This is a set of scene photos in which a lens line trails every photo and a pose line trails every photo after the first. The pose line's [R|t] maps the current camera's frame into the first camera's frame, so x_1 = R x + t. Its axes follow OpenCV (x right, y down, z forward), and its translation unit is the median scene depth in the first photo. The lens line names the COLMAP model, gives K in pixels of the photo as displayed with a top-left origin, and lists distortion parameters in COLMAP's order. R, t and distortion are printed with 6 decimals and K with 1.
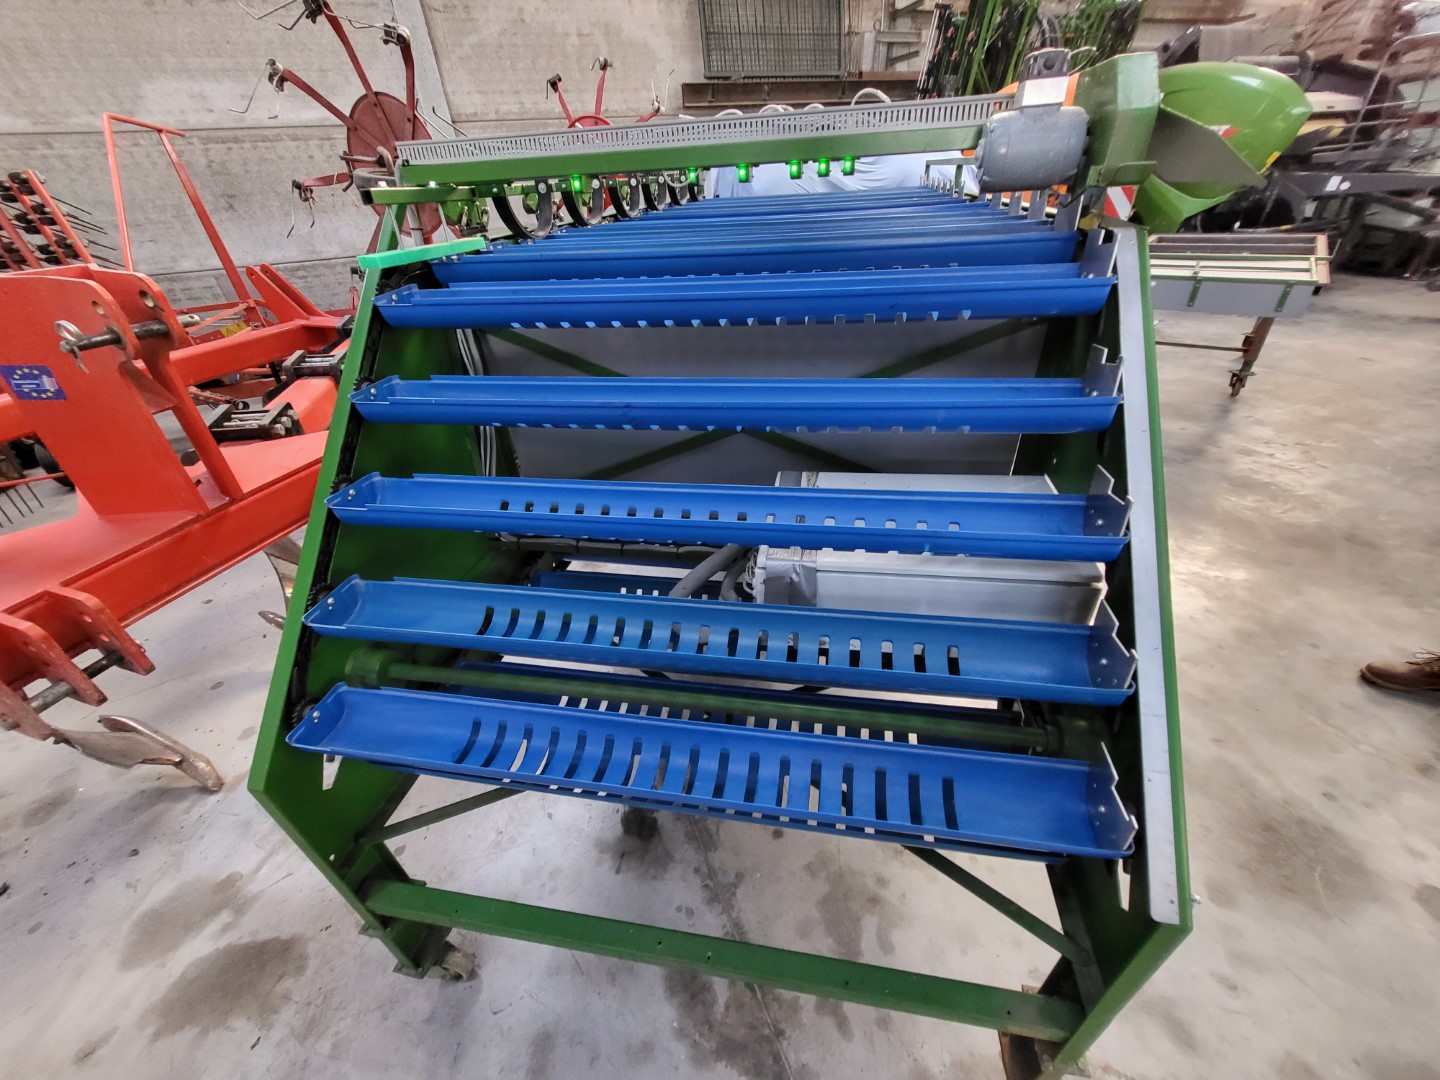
lens RADIAL K [[566.8, 0, 735.1], [0, 566.8, 549.1], [0, 0, 1]] dist [-0.000875, 0.000938]
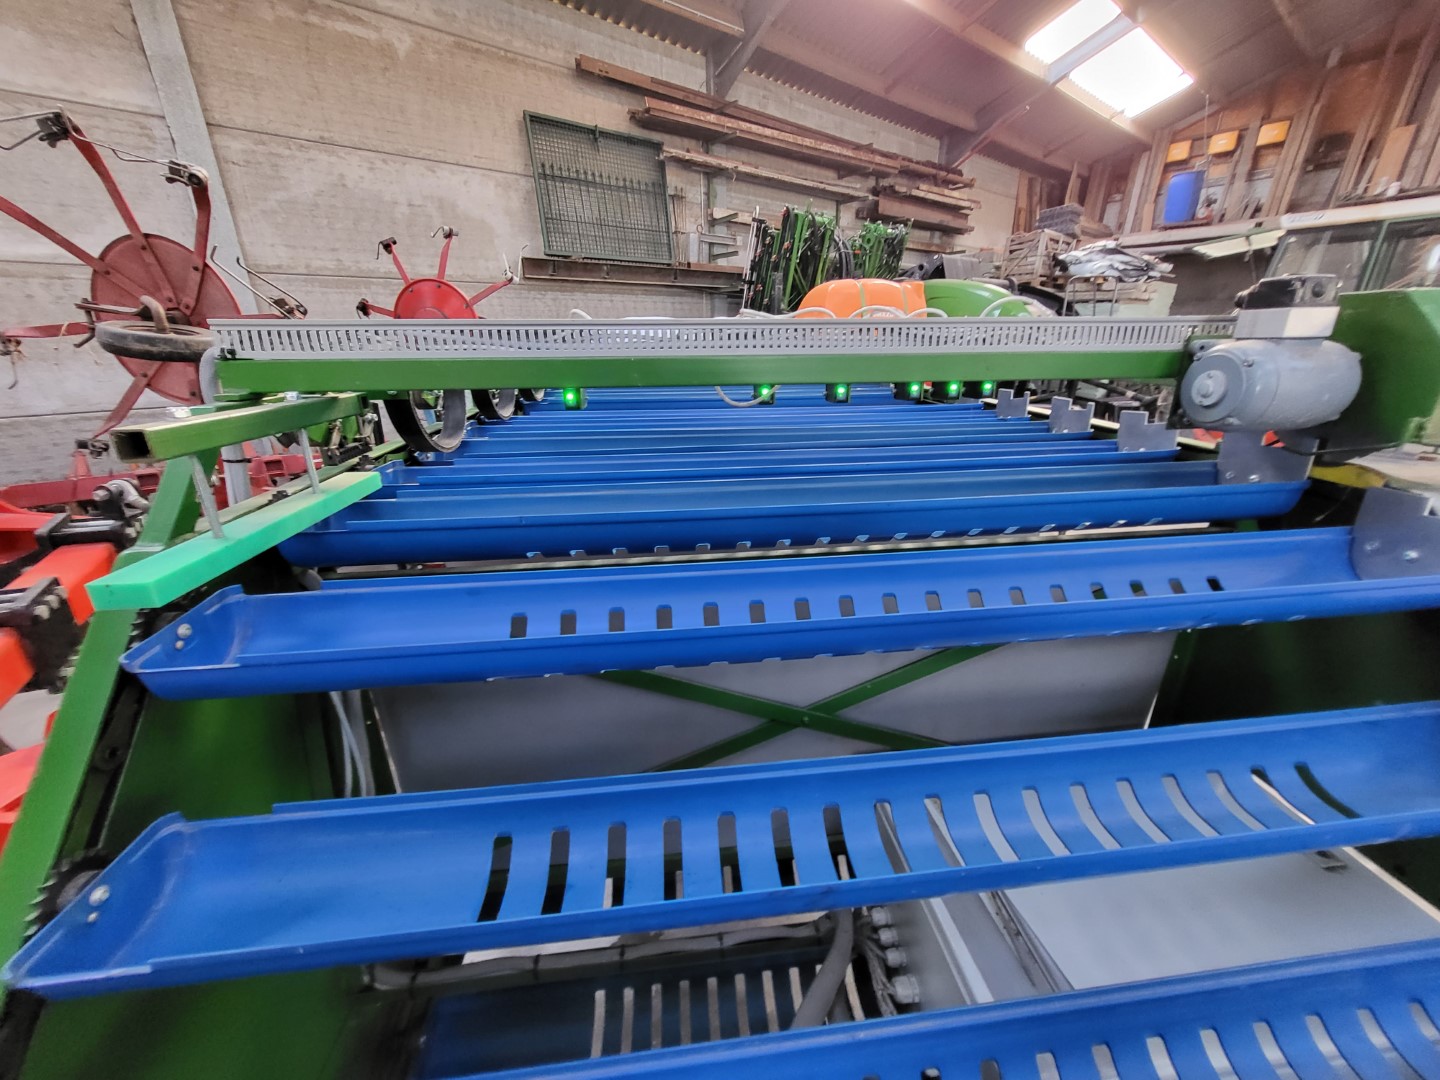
lens RADIAL K [[566.8, 0, 733.8], [0, 566.8, 546.2], [0, 0, 1]] dist [-0.000875, 0.000938]
pose [[0.956271, -0.057172, 0.286839, -0.057737], [0.121613, 0.969636, -0.212170, -0.066865], [-0.265999, 0.237776, 0.934188, 0.084187]]
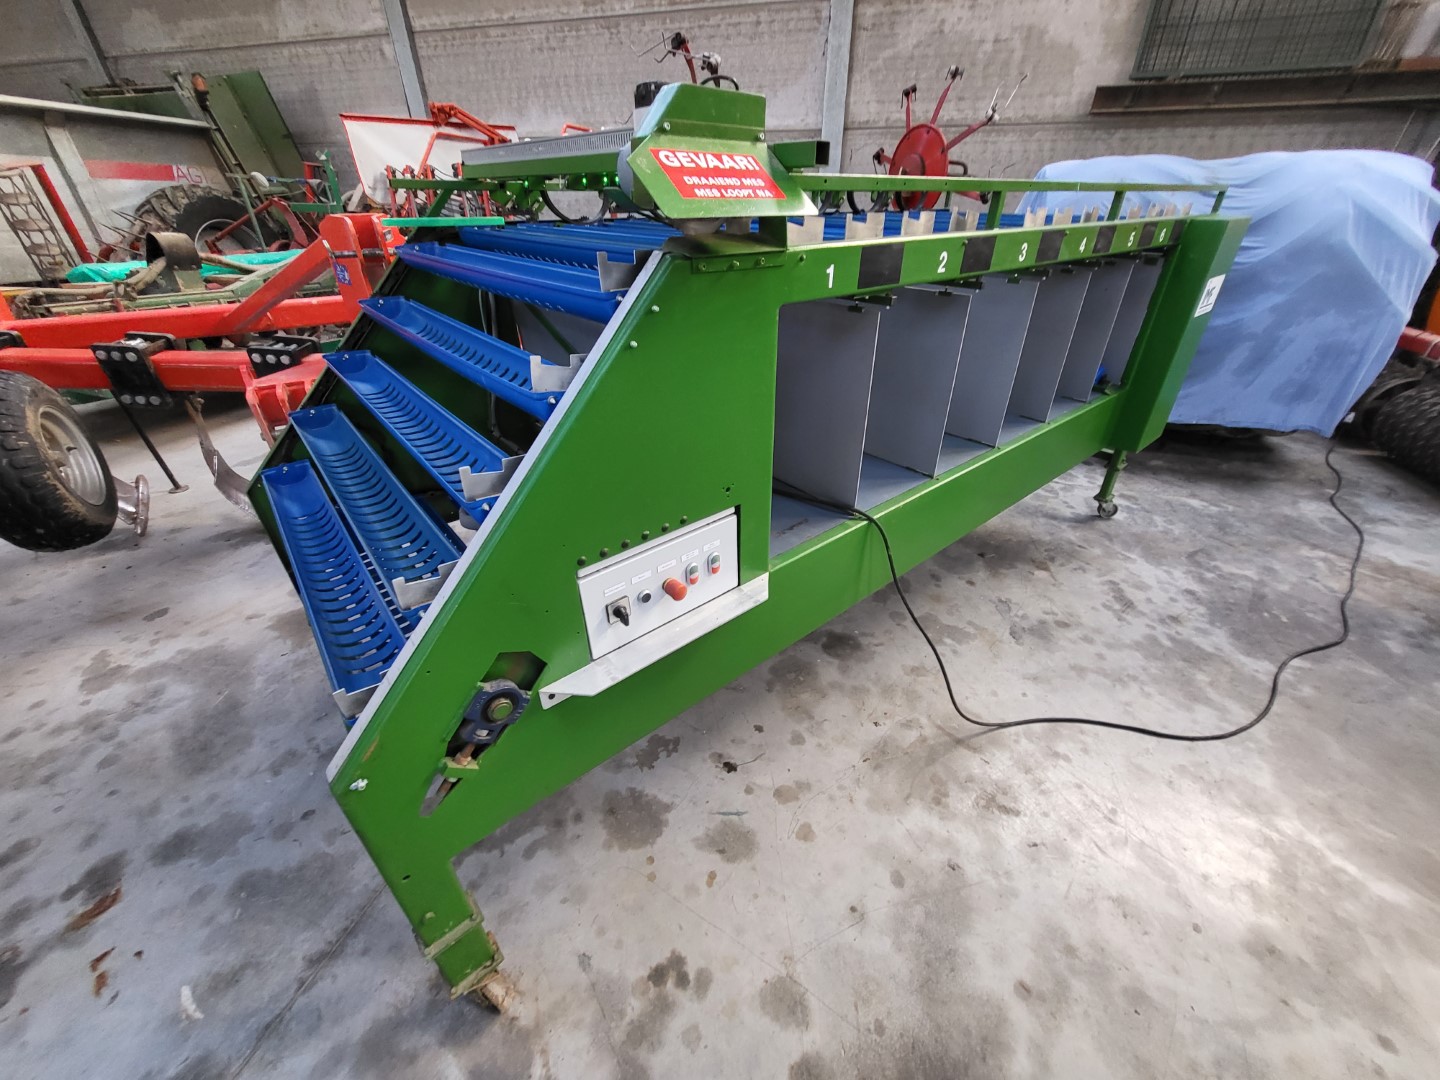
lens RADIAL K [[566.8, 0, 731.6], [0, 566.8, 548.8], [0, 0, 1]] dist [-0.000875, 0.000938]
pose [[0.769077, 0.382817, -0.511832, 0.220904], [-0.385814, 0.916495, 0.105755, -0.033840], [0.509576, 0.116138, 0.852552, 0.037740]]
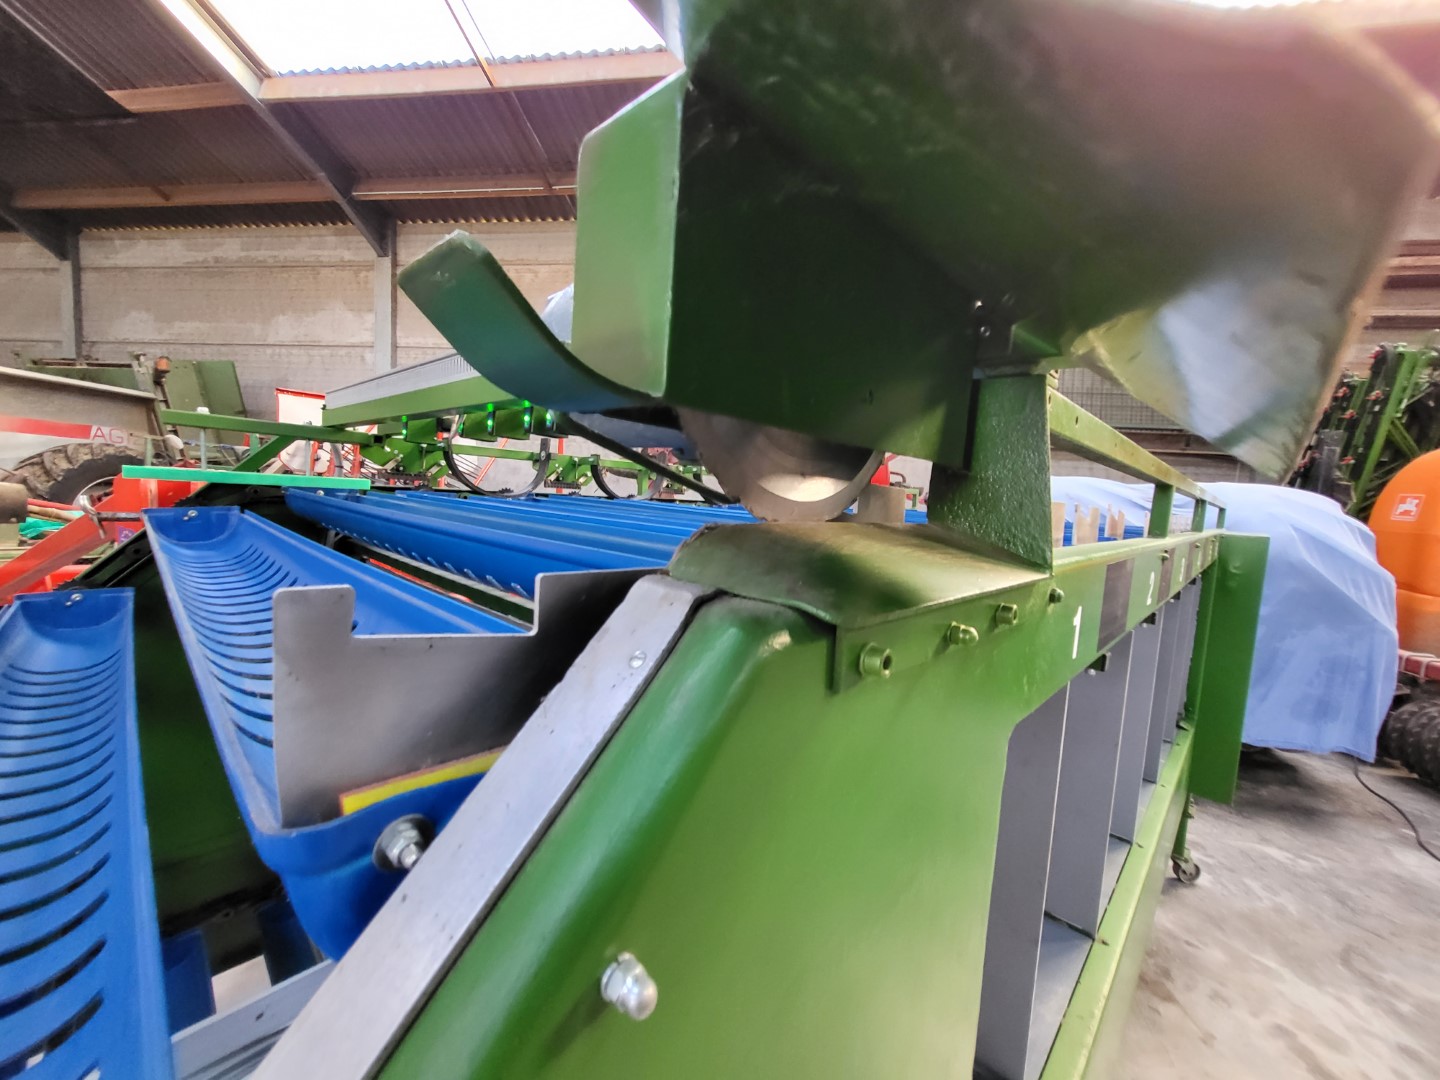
lens RADIAL K [[566.8, 0, 733.3], [0, 566.8, 547.8], [0, 0, 1]] dist [-0.000875, 0.000938]
pose [[0.830764, 0.154097, -0.534870, 0.118875], [-0.387838, 0.849512, -0.357646, -0.074705], [0.399266, 0.504562, 0.765509, 0.123236]]
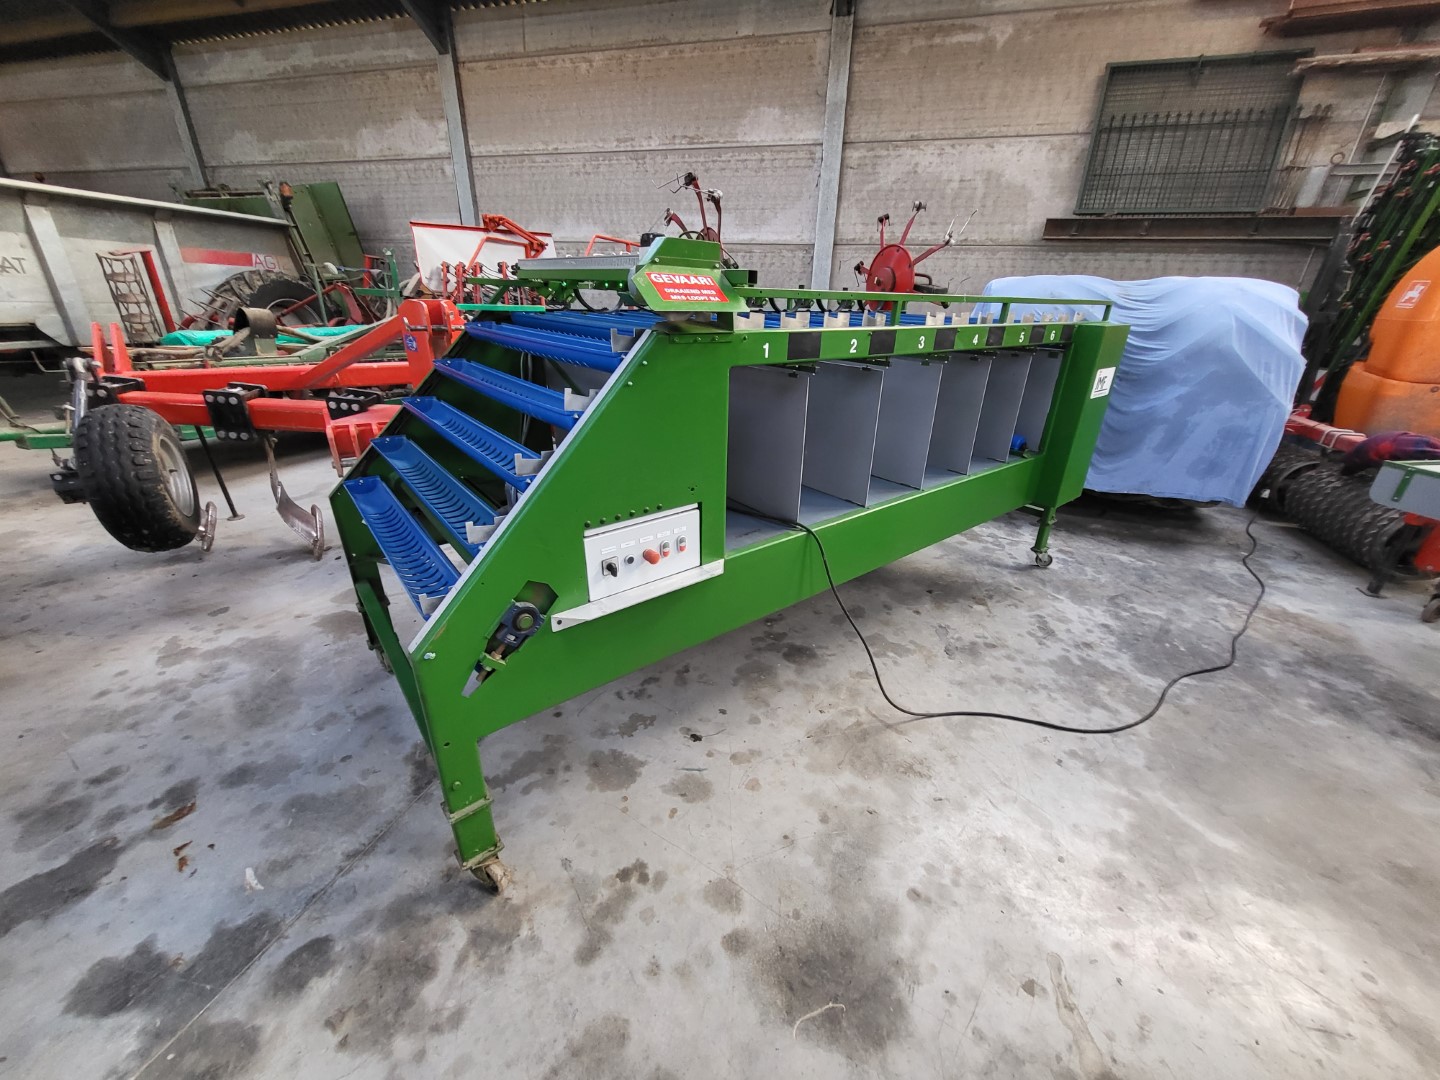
lens RADIAL K [[566.8, 0, 734.1], [0, 566.8, 546.2], [0, 0, 1]] dist [-0.000875, 0.000938]
pose [[0.756717, 0.335257, -0.561232, 0.290491], [-0.416897, 0.908750, -0.019258, -0.010117], [0.503563, 0.248548, 0.827434, -0.010316]]
